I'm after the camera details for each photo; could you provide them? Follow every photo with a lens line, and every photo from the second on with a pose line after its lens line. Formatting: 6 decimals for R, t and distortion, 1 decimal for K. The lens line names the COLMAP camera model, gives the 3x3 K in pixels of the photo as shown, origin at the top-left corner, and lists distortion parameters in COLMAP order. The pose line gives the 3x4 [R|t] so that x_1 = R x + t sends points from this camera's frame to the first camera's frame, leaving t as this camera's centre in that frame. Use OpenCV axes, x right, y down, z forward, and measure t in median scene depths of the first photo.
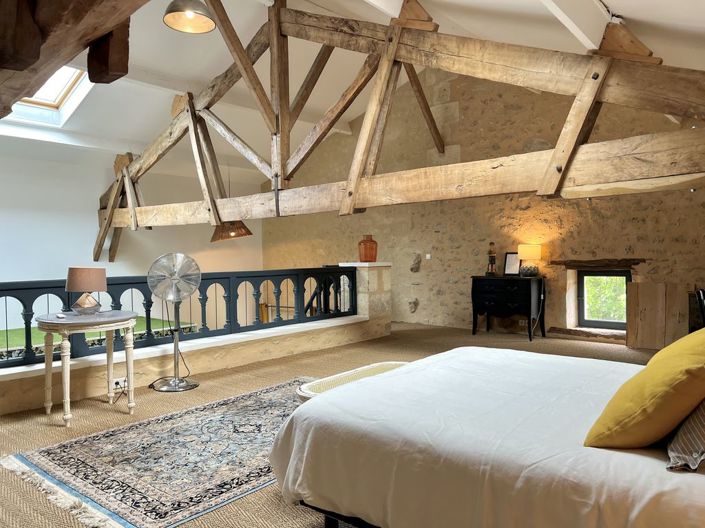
lens RADIAL K [[530.2, 0, 350.8], [0, 530.2, 261.8], [0, 0, 1]] dist [0.036832, -0.029875]
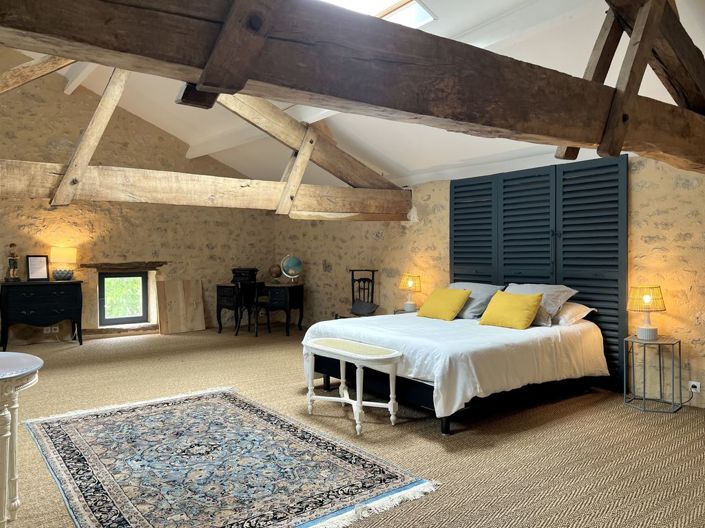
lens RADIAL K [[530.2, 0, 356.0], [0, 530.2, 260.3], [0, 0, 1]] dist [0.036832, -0.029875]
pose [[0.217249, 0.001582, 0.976115, -0.568045], [0.011918, 0.999920, -0.004273, 0.002228], [-0.976043, 0.012561, 0.217213, 0.308499]]
